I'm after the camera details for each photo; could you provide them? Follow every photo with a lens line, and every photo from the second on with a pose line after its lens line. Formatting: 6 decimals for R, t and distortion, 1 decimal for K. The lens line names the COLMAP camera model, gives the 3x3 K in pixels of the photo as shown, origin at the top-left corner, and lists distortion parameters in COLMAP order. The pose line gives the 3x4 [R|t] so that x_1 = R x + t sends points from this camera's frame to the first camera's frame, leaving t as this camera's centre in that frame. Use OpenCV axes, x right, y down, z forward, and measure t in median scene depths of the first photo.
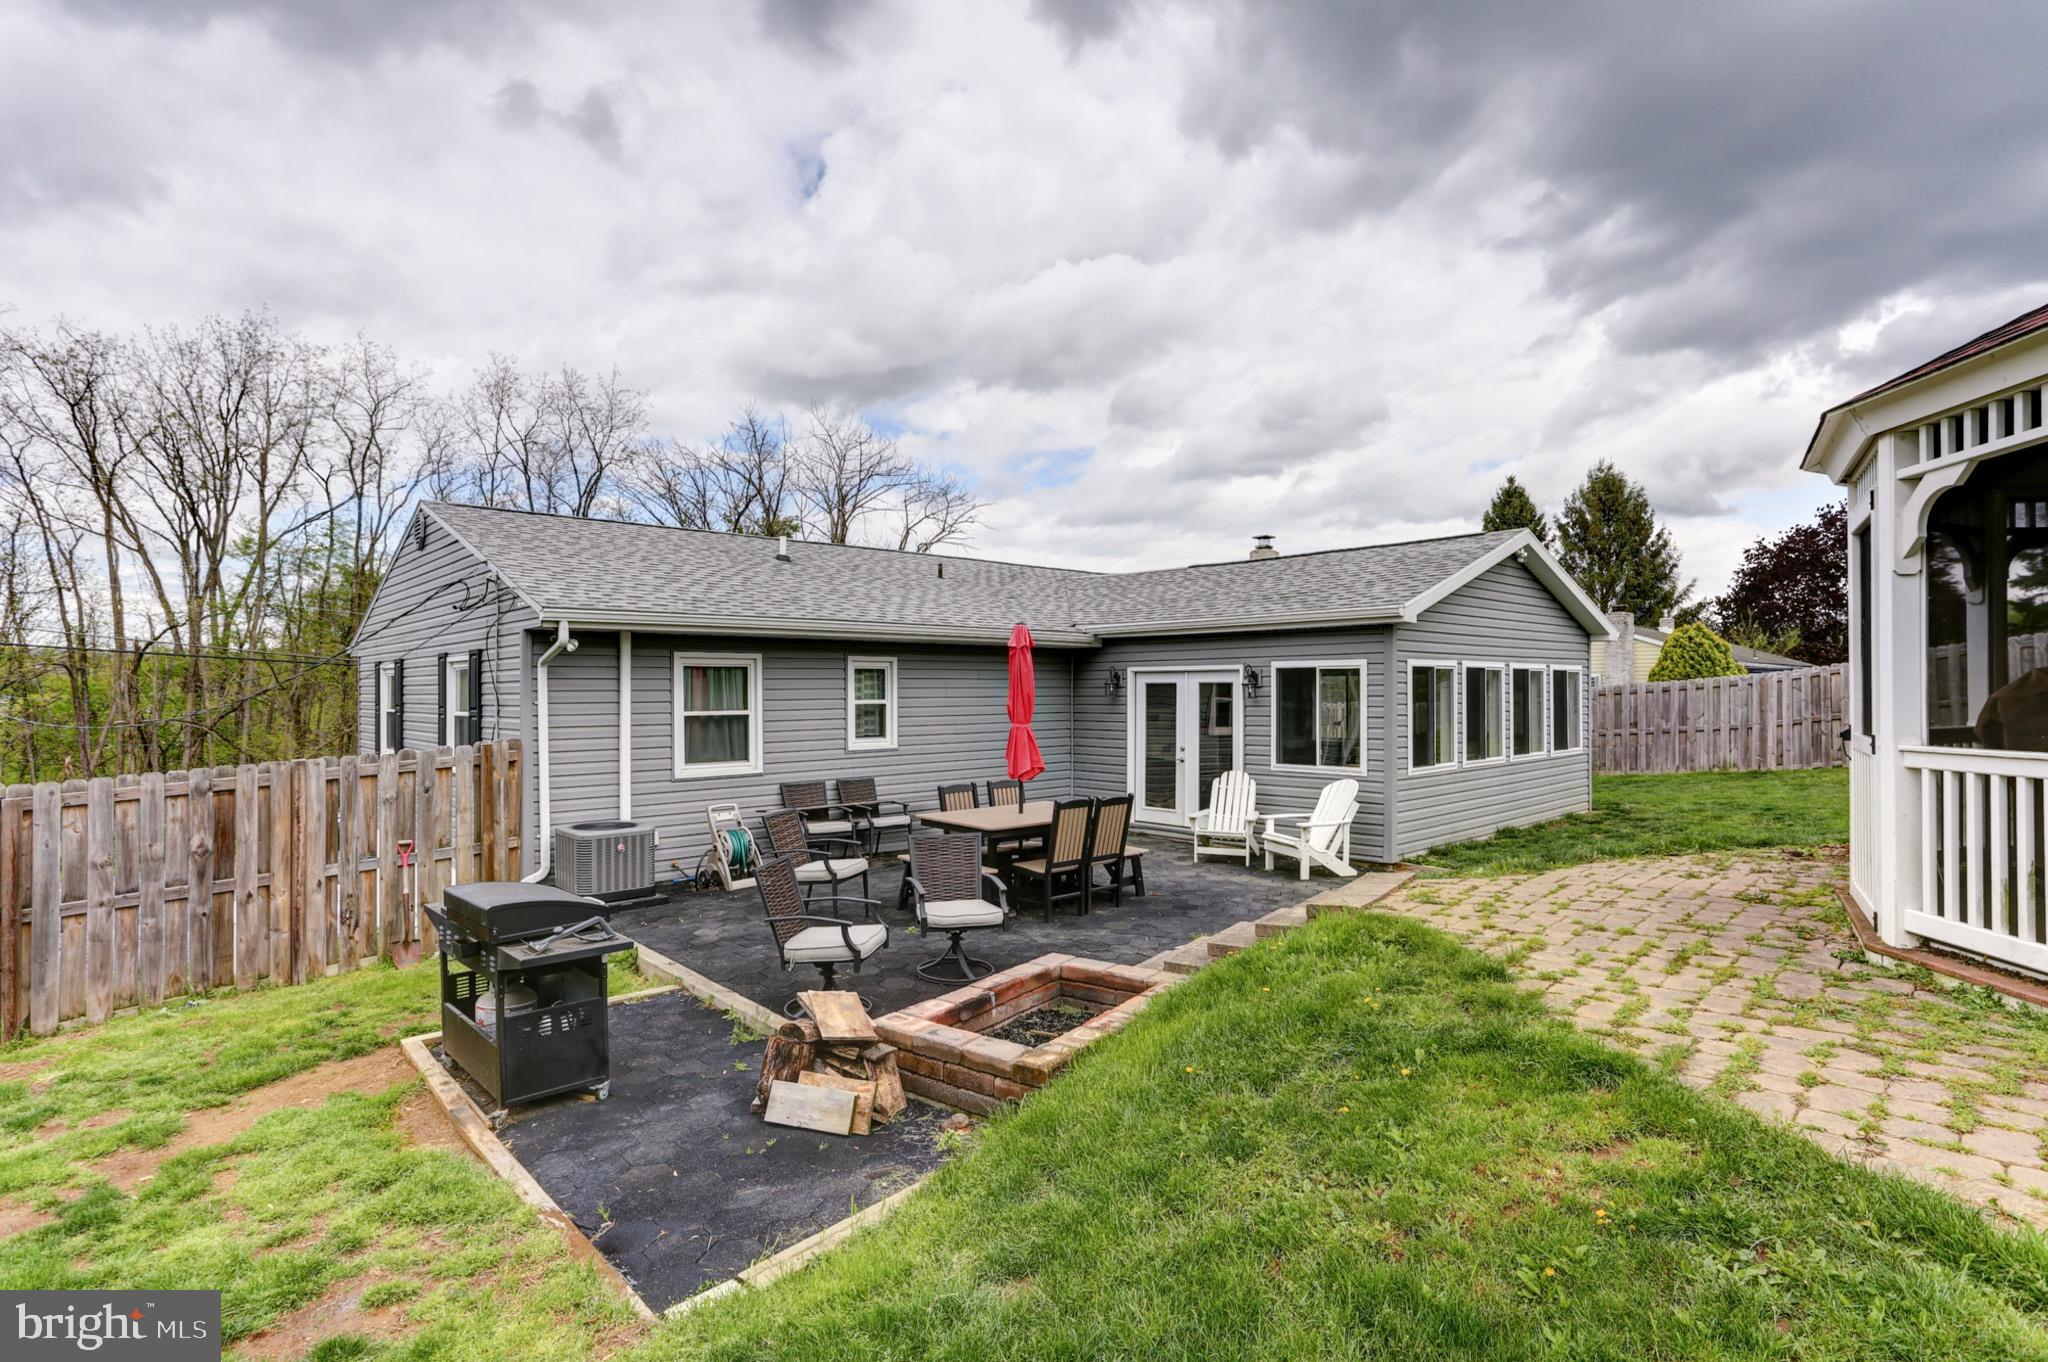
lens RADIAL K [[1053.6, 0, 1036.1], [0, 1053.6, 678.8], [0, 0, 1]] dist [-0.028066, -0.000030]
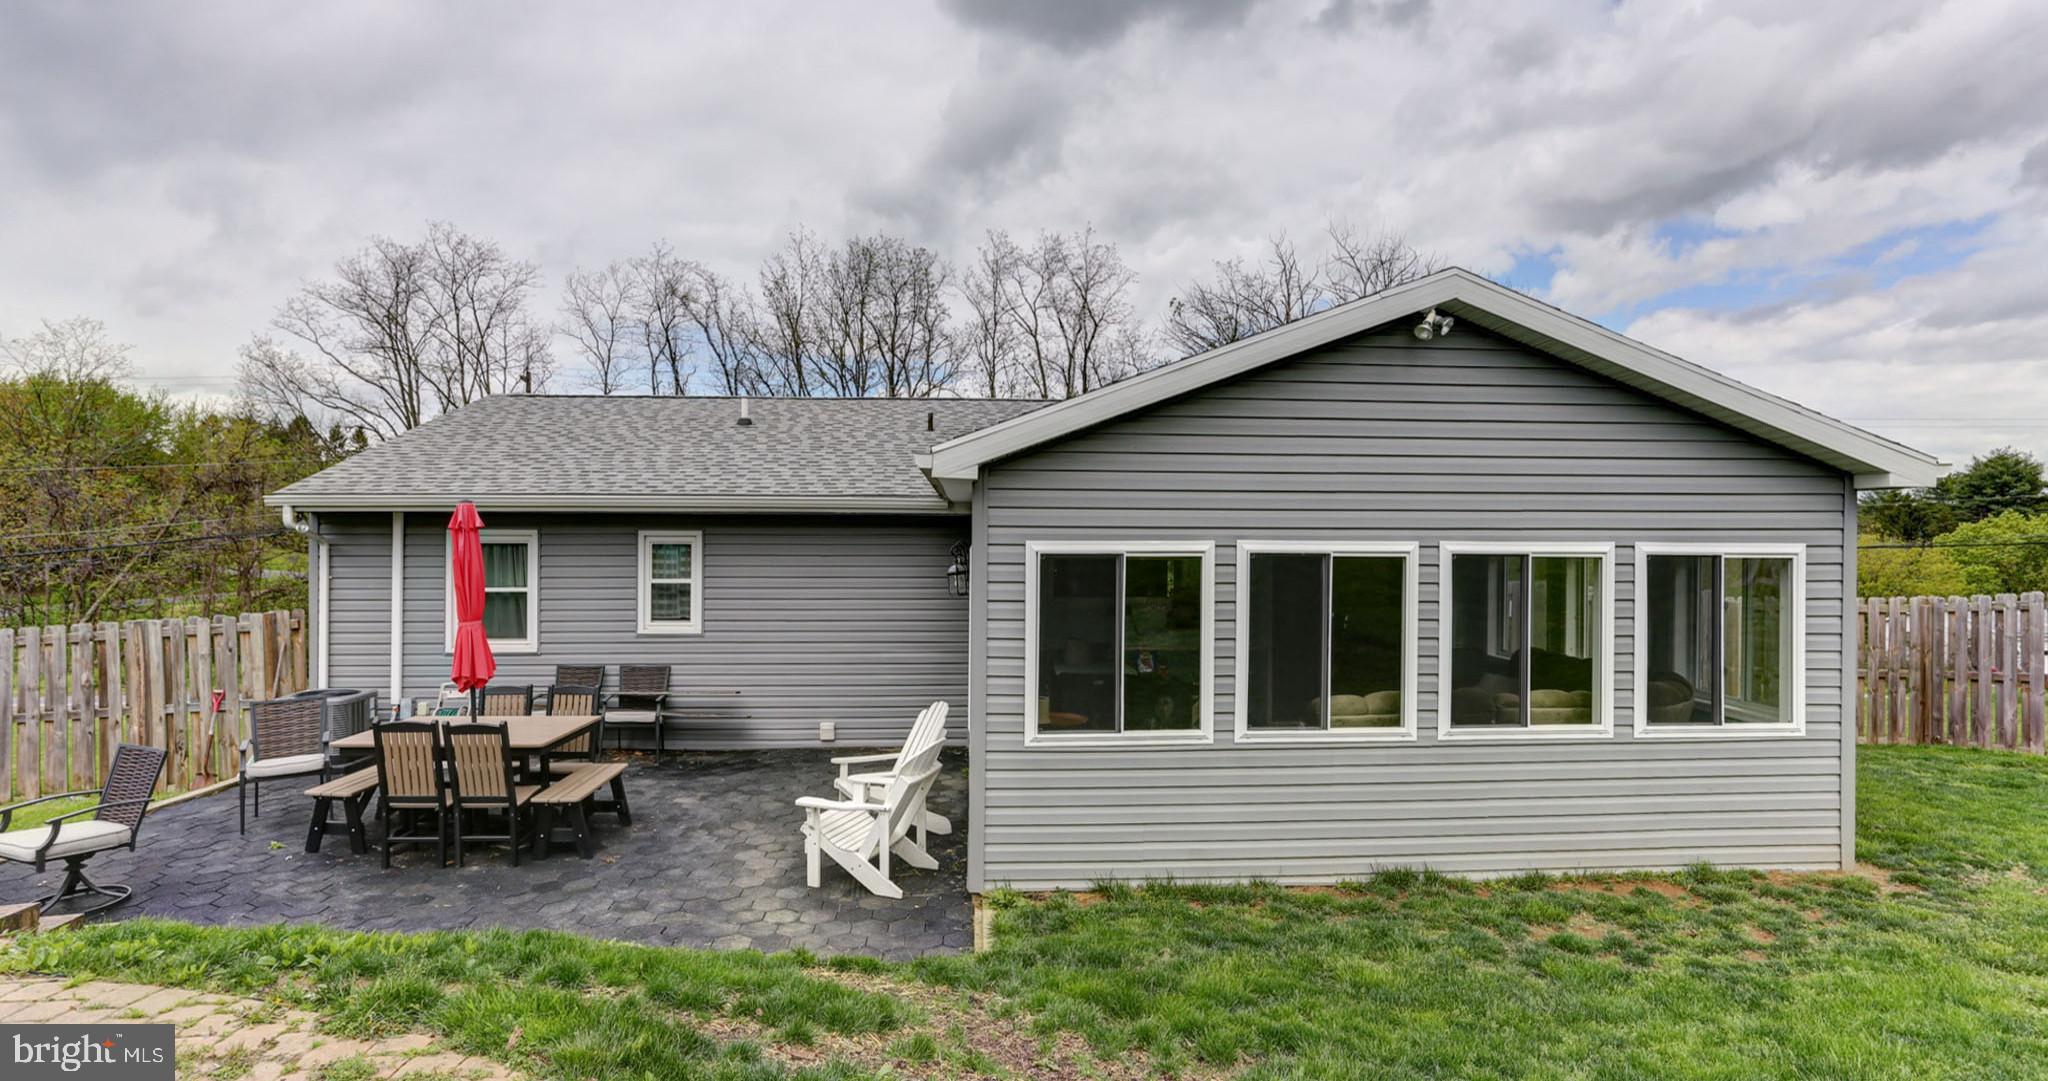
lens RADIAL K [[1051.7, 0, 1006.1], [0, 1051.7, 536.1], [0, 0, 1]] dist [-0.010012, 0.002760]
pose [[0.756998, 0.003499, -0.653407, 0.703851], [0.000017, 0.999986, 0.005375, -0.023642], [0.653417, -0.004080, 0.756987, 0.547087]]
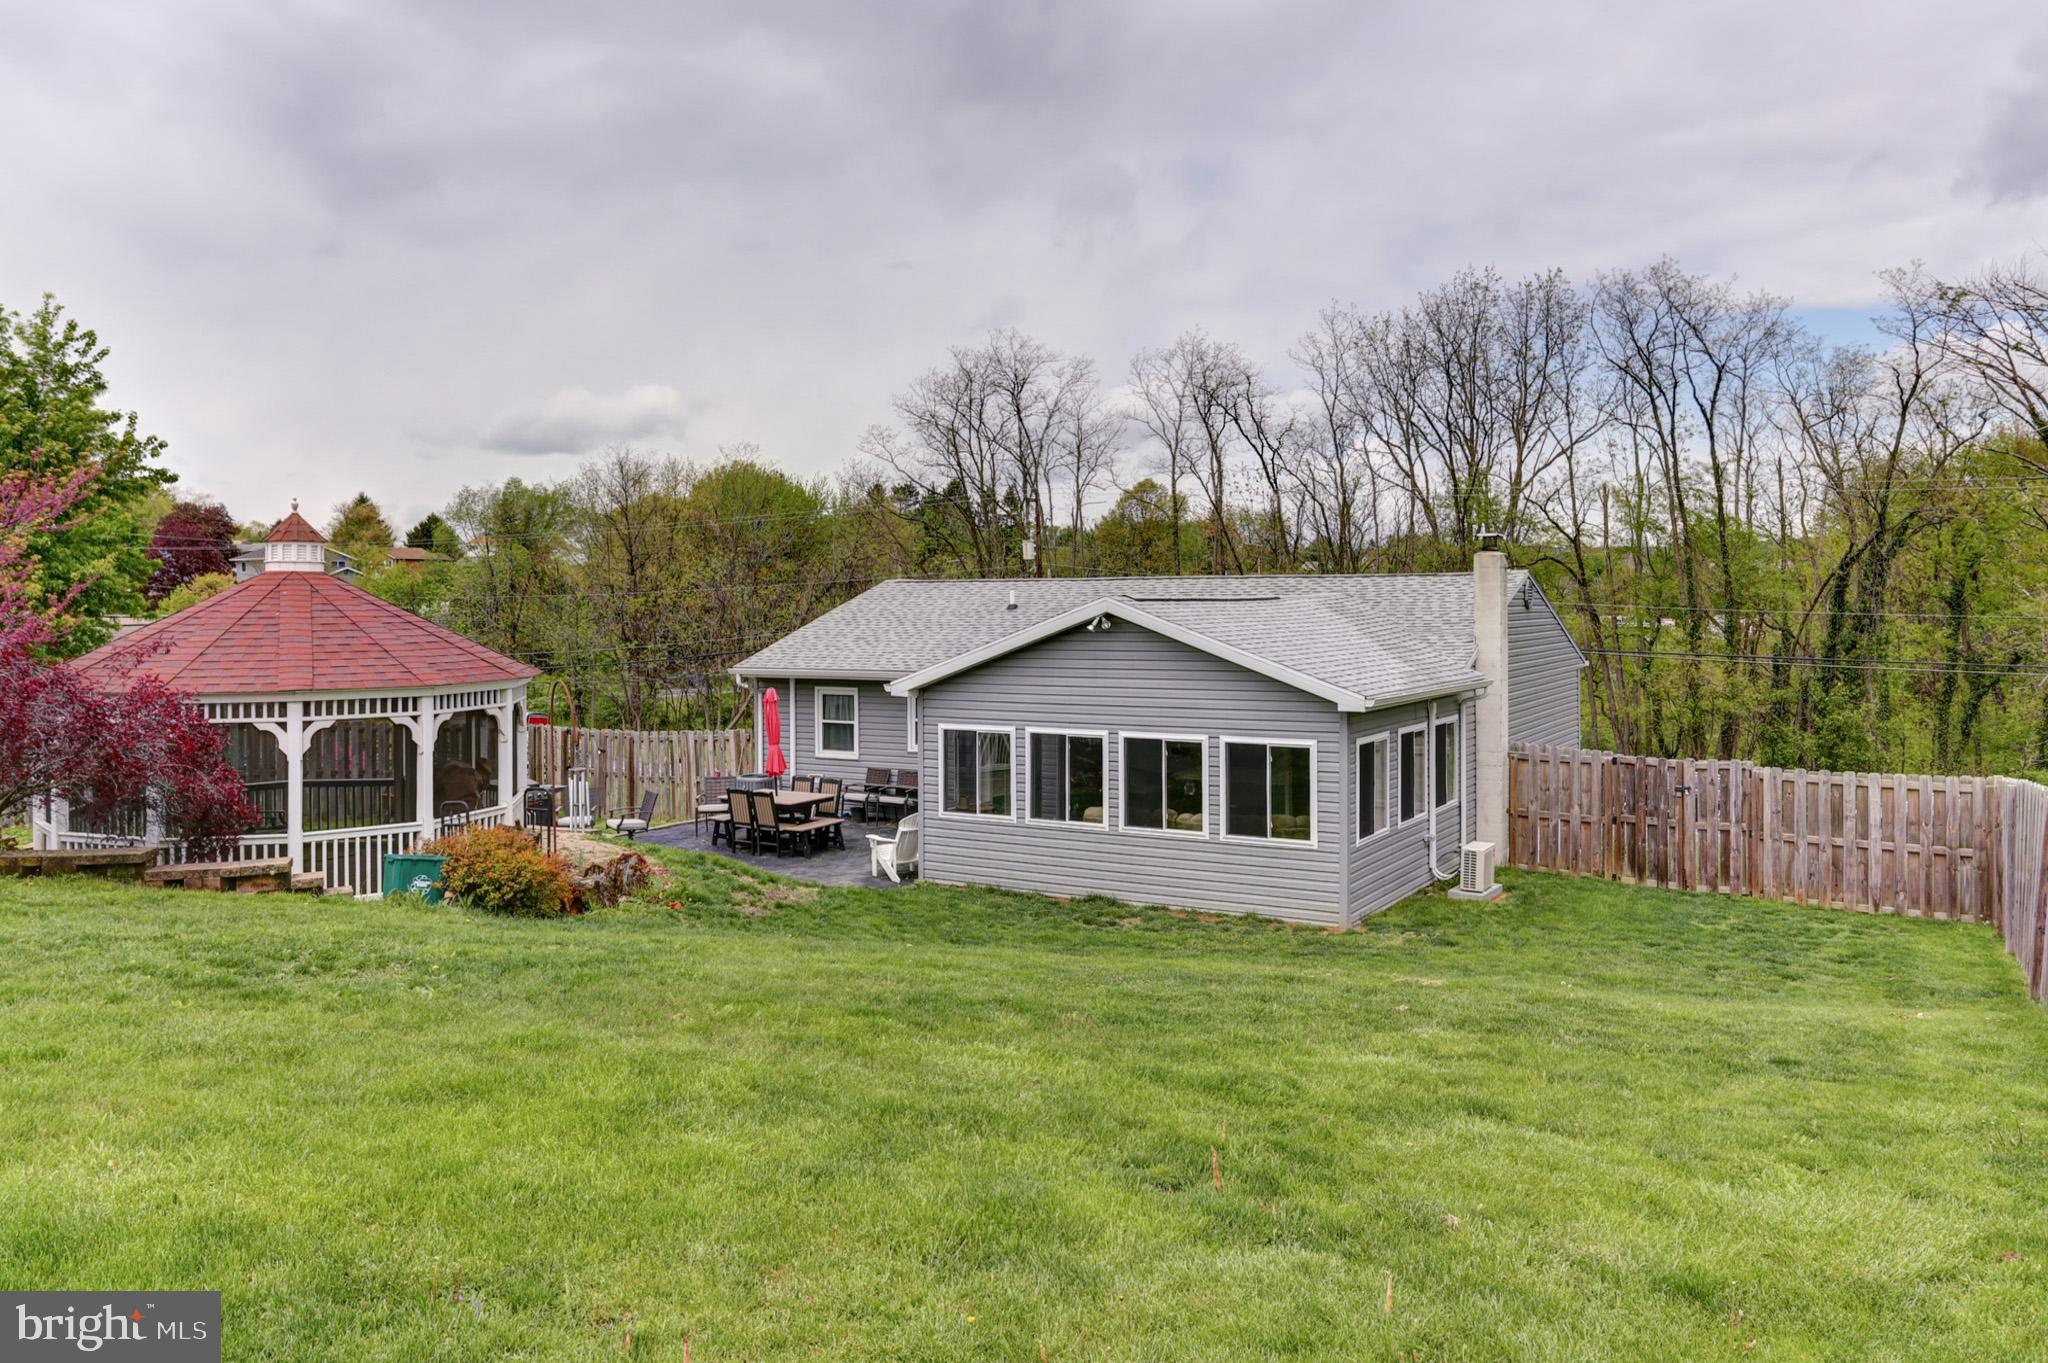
lens RADIAL K [[1538.0, 0, 1028.5], [0, 1538.0, 683.9], [0, 0, 1]] dist [-0.010093, -0.002228]
pose [[0.275369, 0.059496, -0.959496, 2.125199], [0.009048, 0.997878, 0.064473, -0.182728], [0.961296, -0.026435, 0.274247, 0.595598]]
